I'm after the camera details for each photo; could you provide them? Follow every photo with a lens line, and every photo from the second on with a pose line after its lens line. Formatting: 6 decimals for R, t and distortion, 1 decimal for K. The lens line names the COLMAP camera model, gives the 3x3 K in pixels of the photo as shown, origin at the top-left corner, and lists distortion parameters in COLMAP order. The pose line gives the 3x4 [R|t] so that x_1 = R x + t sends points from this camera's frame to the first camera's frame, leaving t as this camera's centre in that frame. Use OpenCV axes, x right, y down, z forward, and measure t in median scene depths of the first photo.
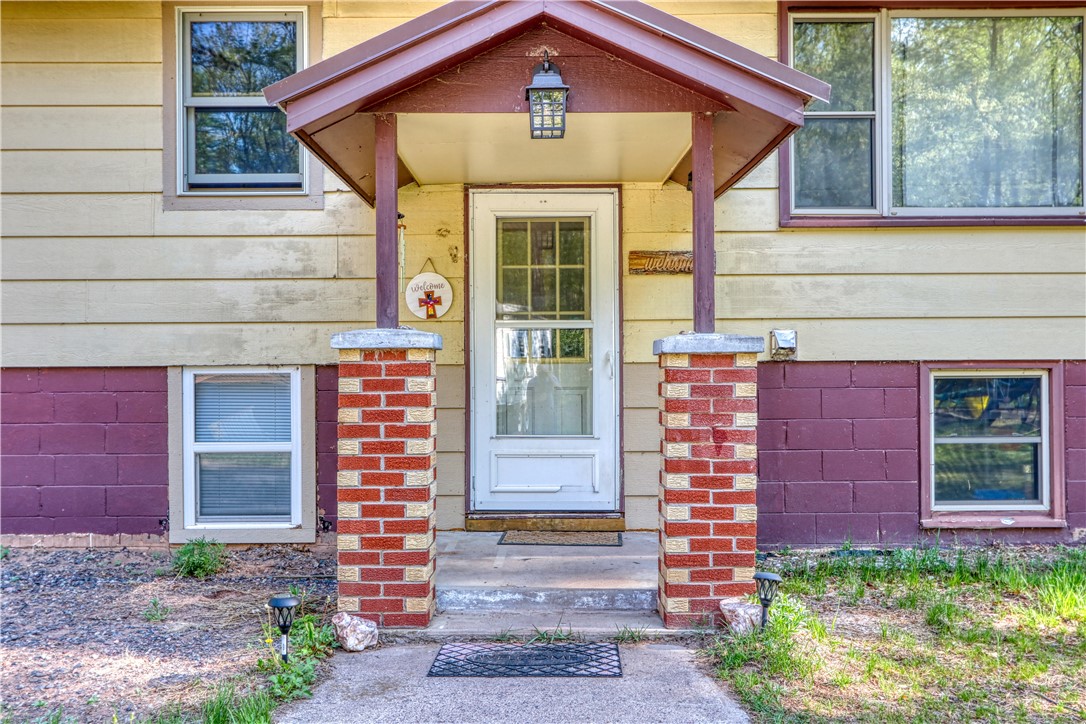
lens RADIAL K [[995.2, 0, 544.0], [0, 995.2, 361.9], [0, 0, 1]] dist [0.010177, 0.000000]
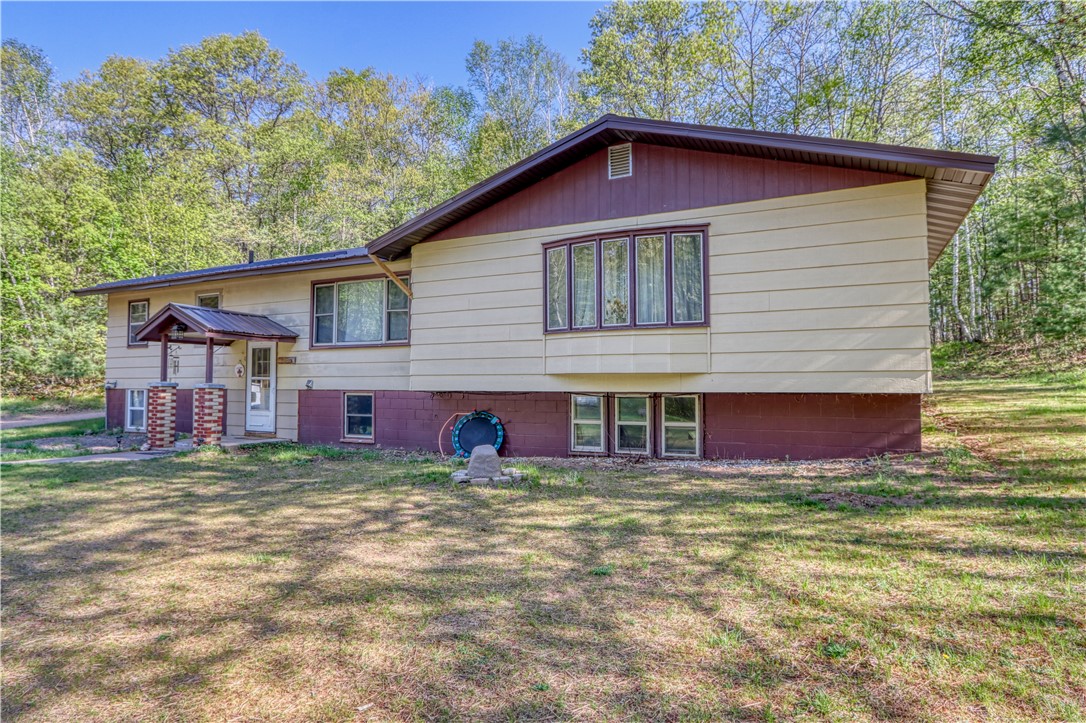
lens RADIAL K [[625.7, 0, 541.0], [0, 625.7, 370.3], [0, 0, 1]] dist [-0.031425, -0.000289]
pose [[0.892538, -0.003851, -0.450955, 1.861319], [-0.006294, 0.999760, -0.020993, -0.026543], [0.450927, 0.021575, 0.892300, -0.505733]]
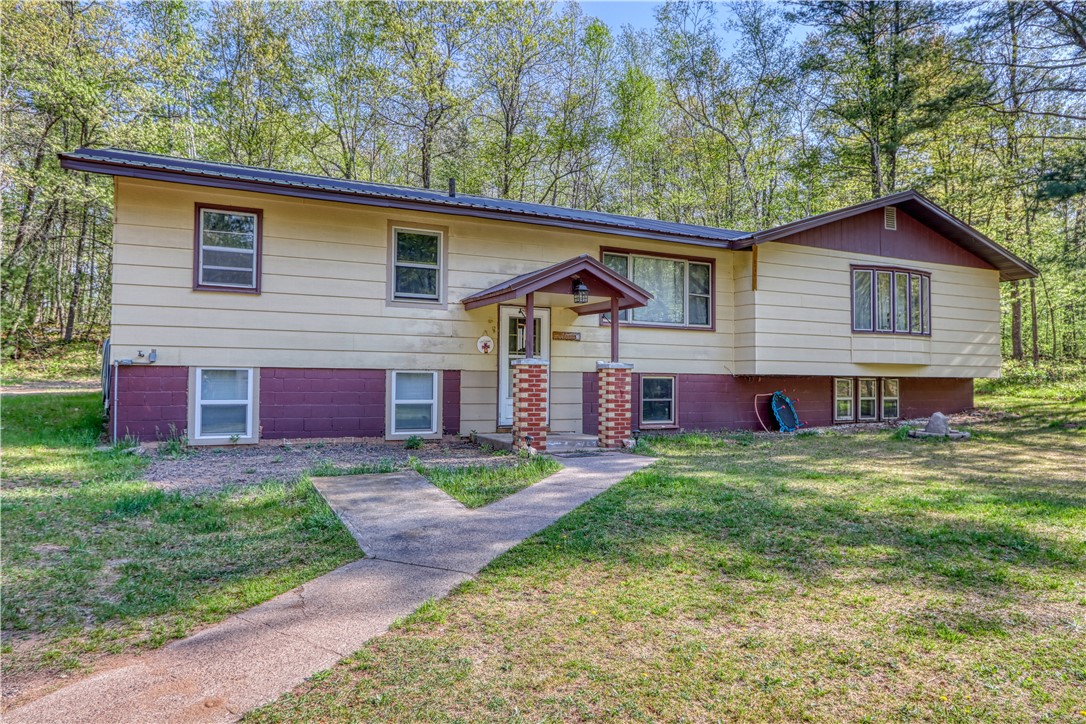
lens RADIAL K [[682.8, 0, 542.0], [0, 682.8, 357.7], [0, 0, 1]] dist [0.001592, 0.001152]
pose [[0.900059, 0.029251, 0.434785, -0.771396], [-0.016887, 0.999336, -0.032275, 0.024362], [-0.435441, 0.021707, 0.899956, -0.706829]]
